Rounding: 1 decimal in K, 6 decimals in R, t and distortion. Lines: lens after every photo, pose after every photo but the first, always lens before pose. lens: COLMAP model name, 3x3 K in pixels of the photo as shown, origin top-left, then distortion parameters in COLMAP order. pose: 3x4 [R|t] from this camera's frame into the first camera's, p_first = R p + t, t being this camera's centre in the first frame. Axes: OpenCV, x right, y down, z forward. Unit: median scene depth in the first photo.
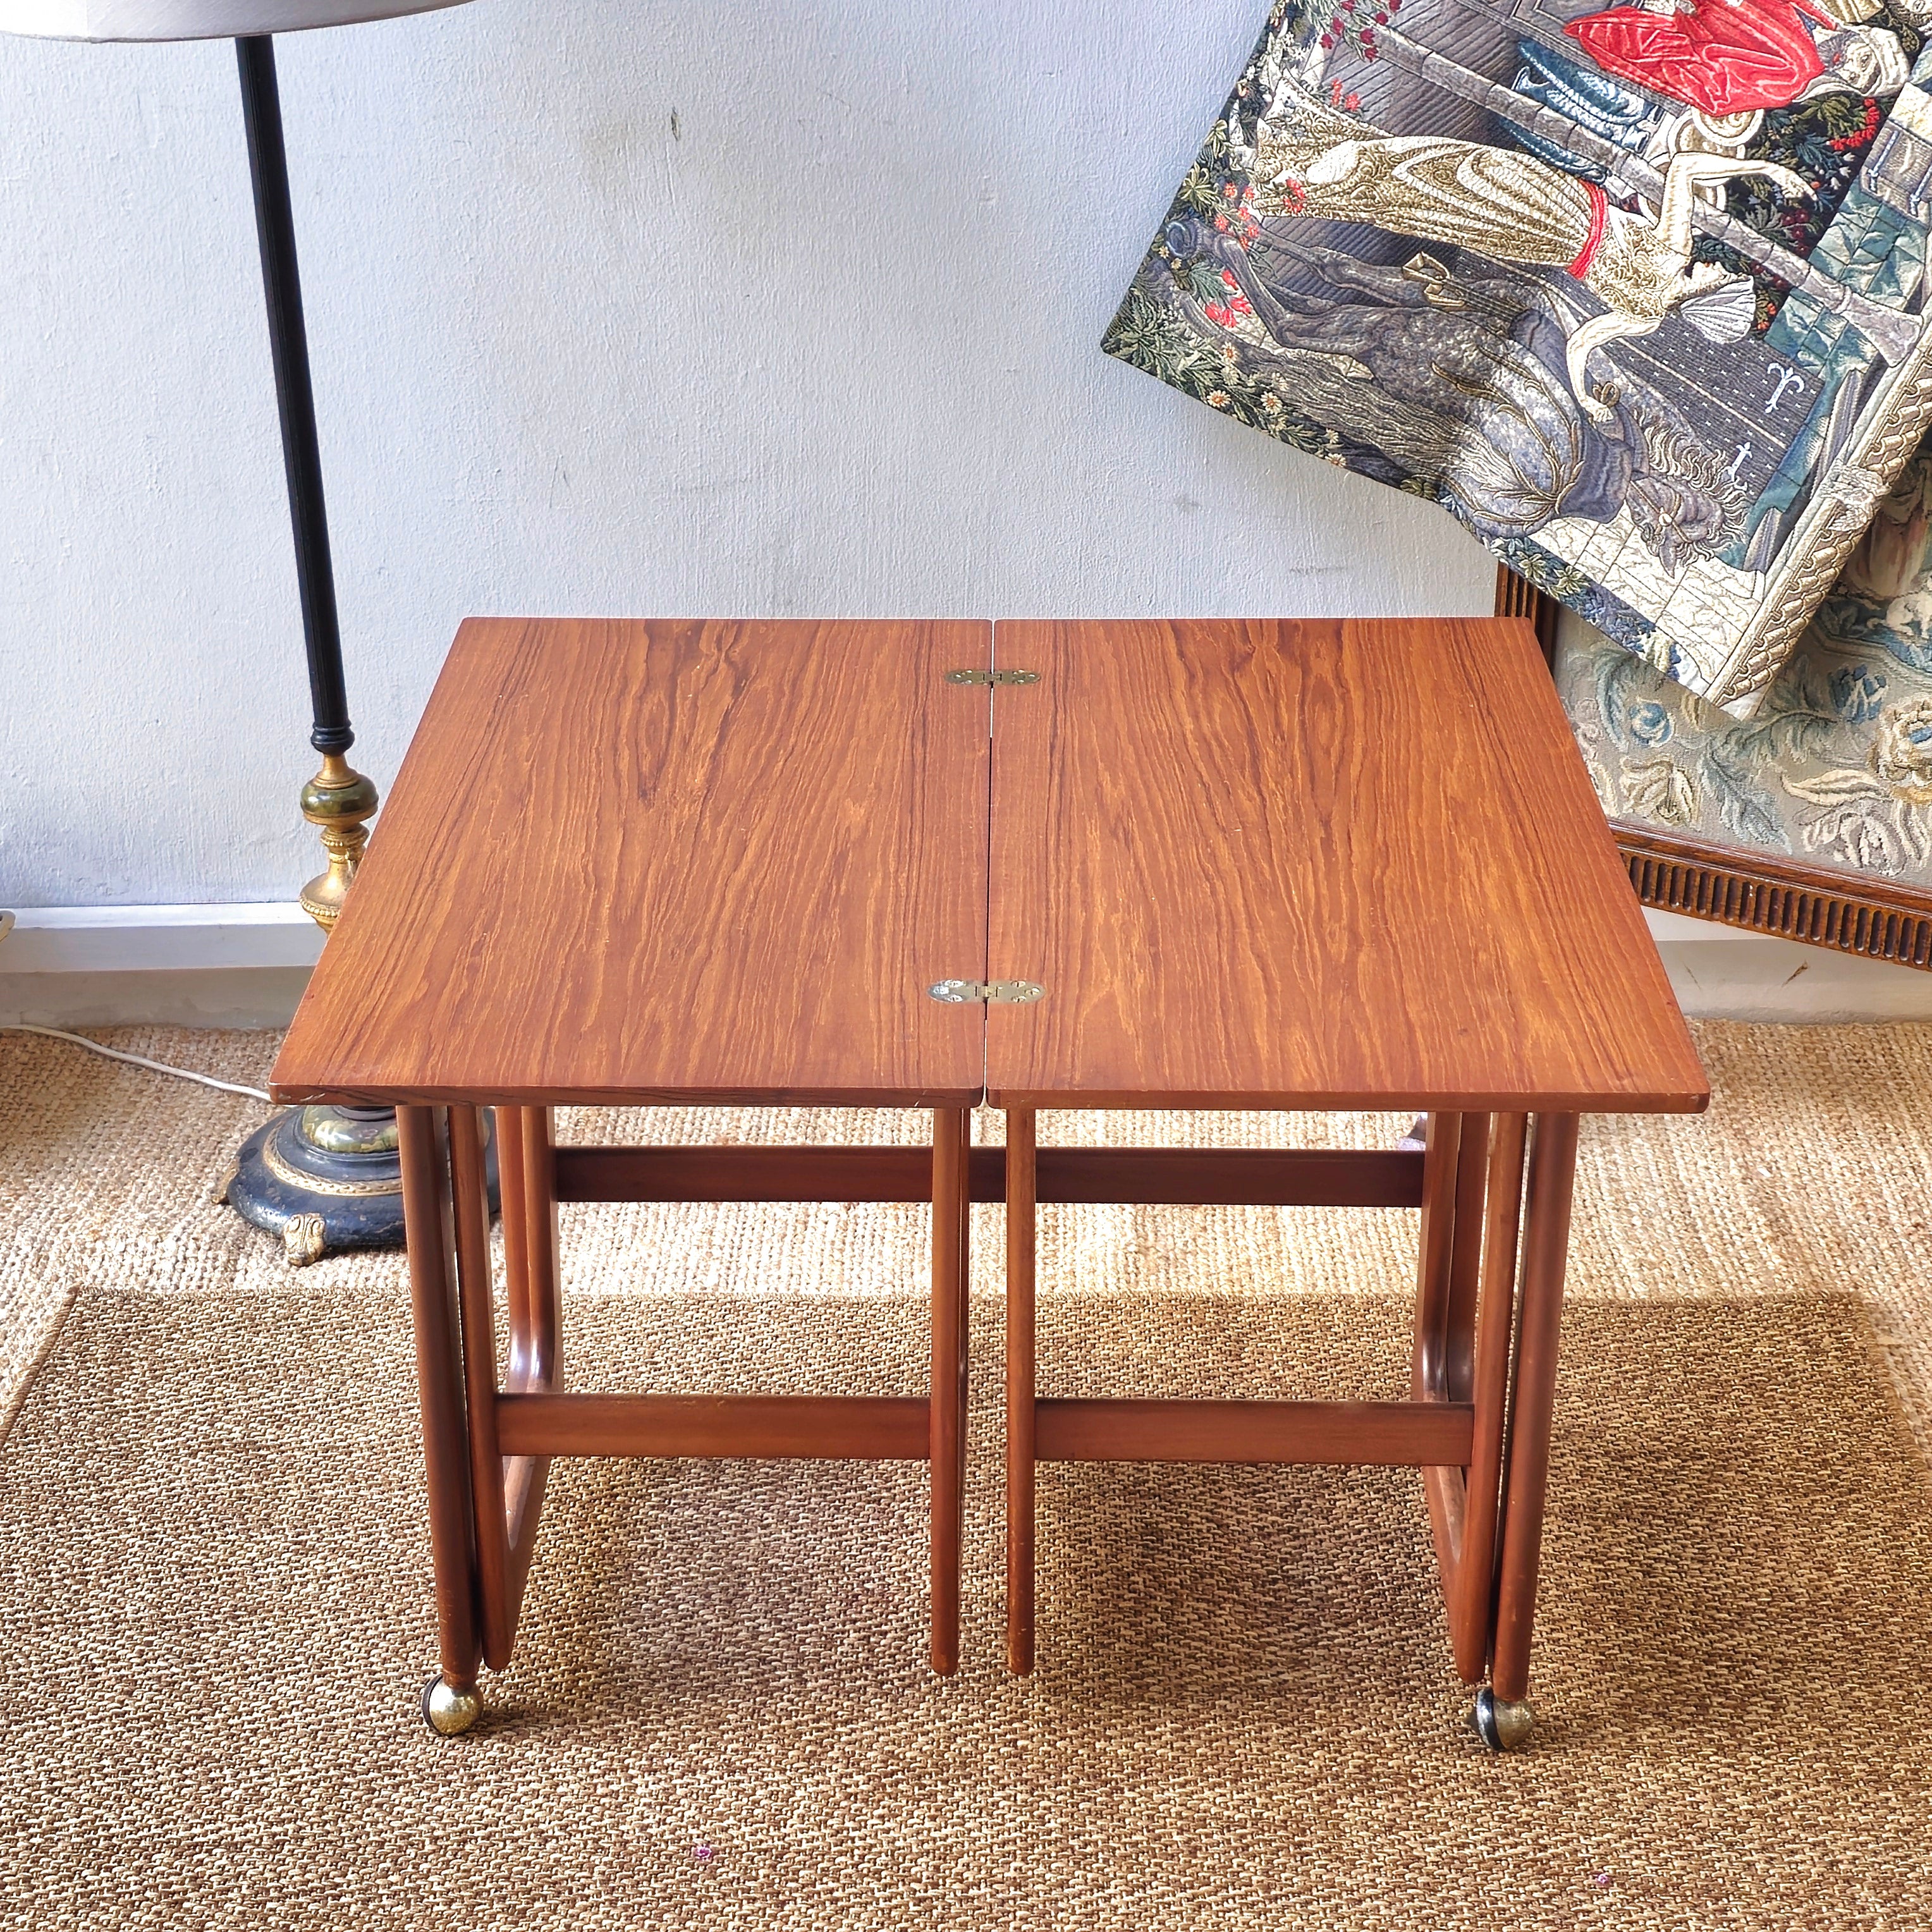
lens RADIAL K [[3594.9, 0, 1013.5], [0, 3594.9, 1027.7], [0, 0, 1]] dist [0.095514, -0.380668]
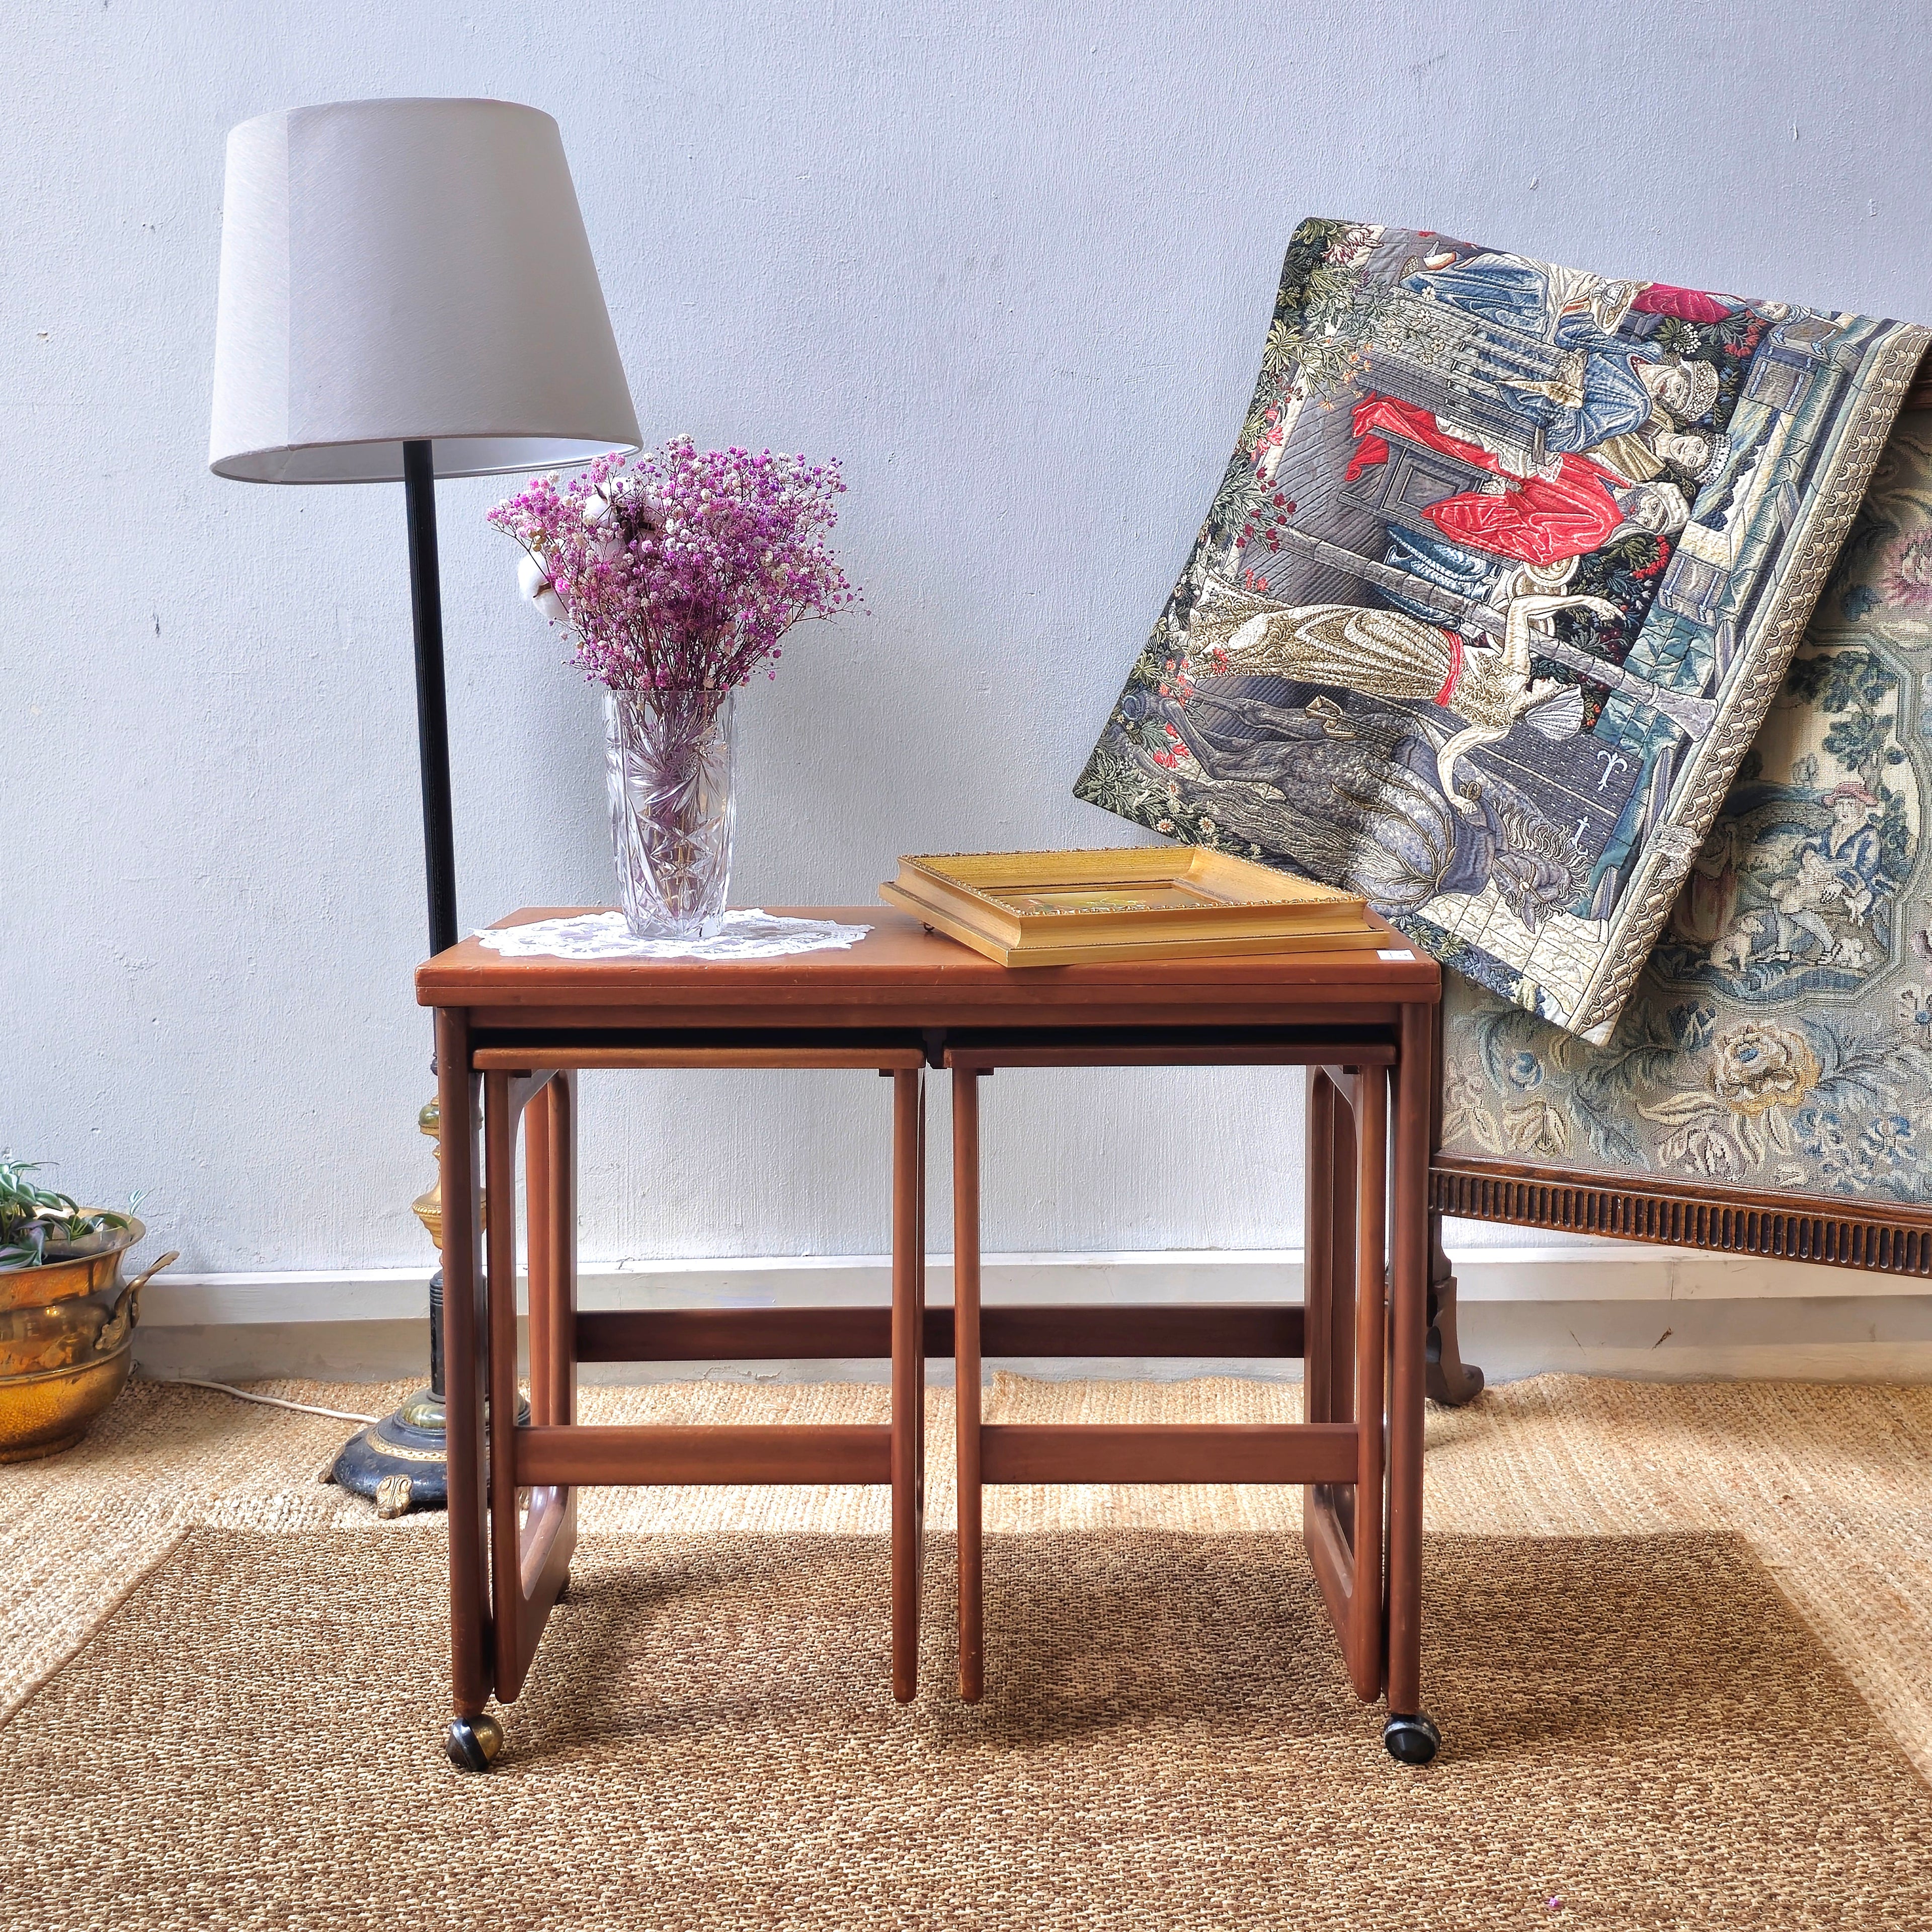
lens RADIAL K [[2709.6, 0, 1005.6], [0, 2709.6, 883.9], [0, 0, 1]] dist [0.094671, -0.220224]
pose [[0.999952, -0.005939, -0.007830, 0.008616], [0.002921, 0.940340, -0.340223, 0.184552], [0.009383, 0.340184, 0.940312, 0.117705]]
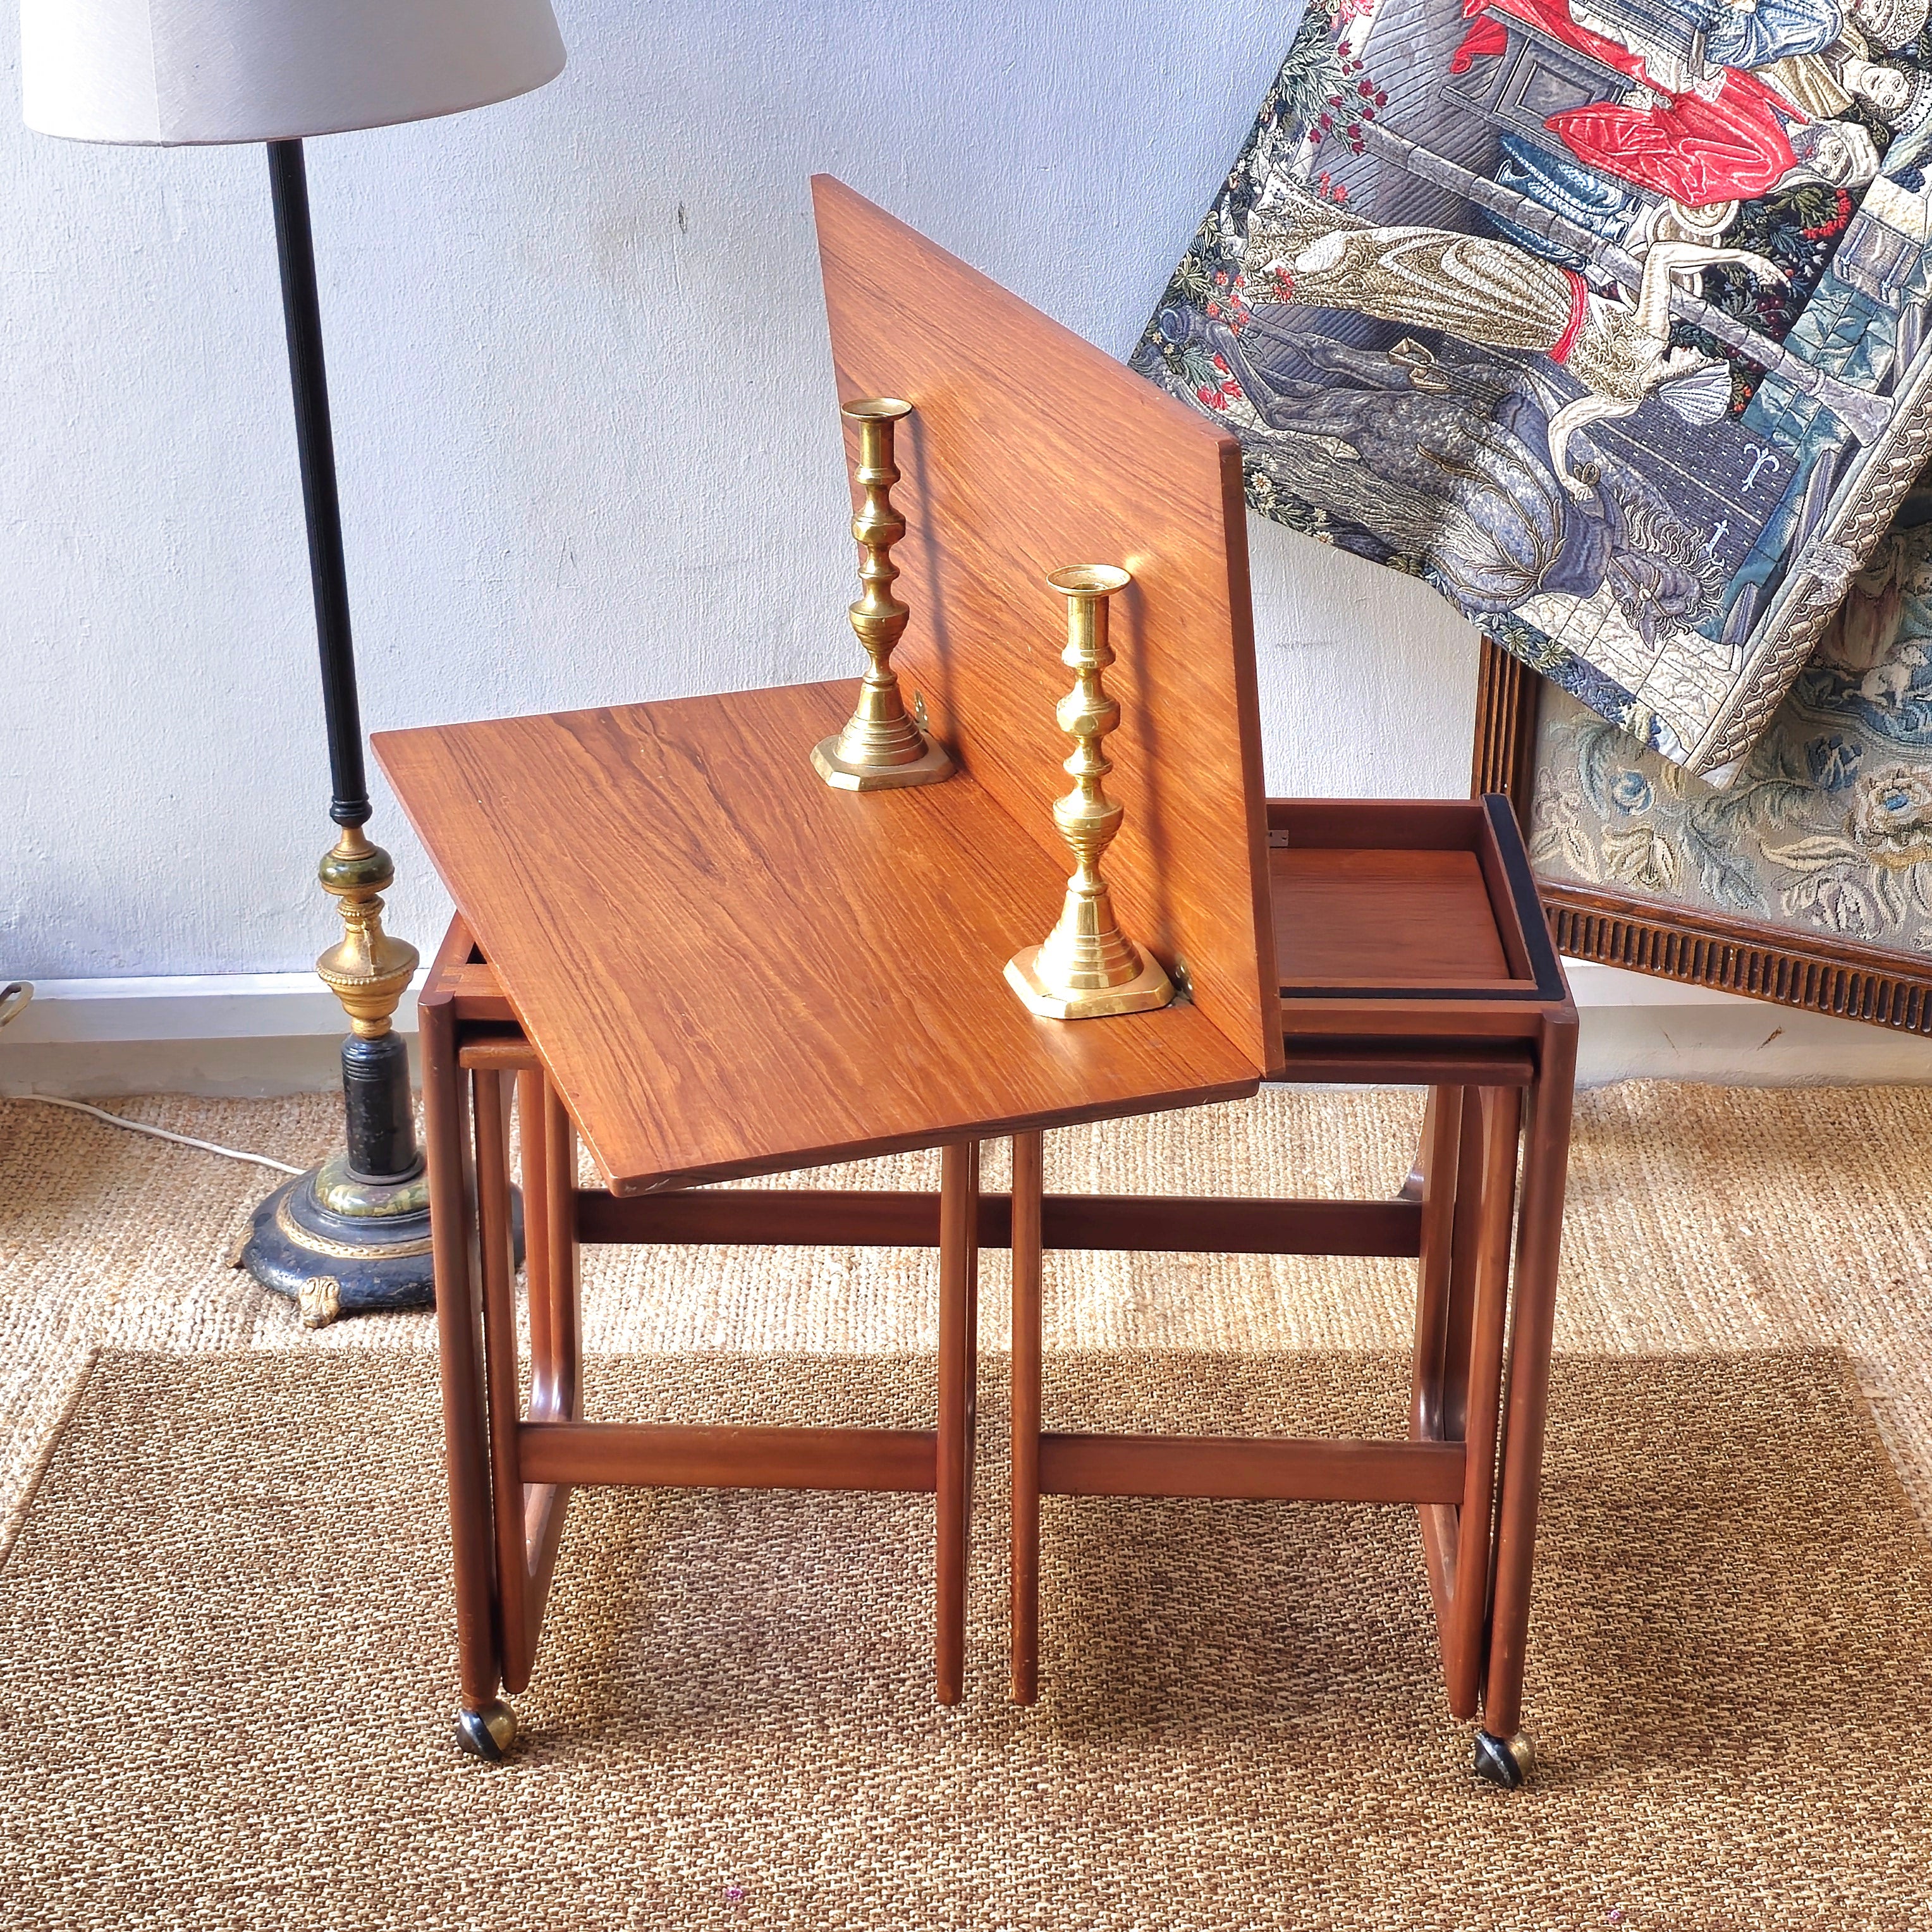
lens RADIAL K [[3600.5, 0, 966.0], [0, 3600.5, 966.0], [0, 0, 1]] dist [0.083279, -0.299139]
pose [[0.999975, -0.003859, 0.005913, -0.020800], [0.004098, 0.999150, -0.041014, 0.007081], [-0.005750, 0.041038, 0.999141, -0.026623]]
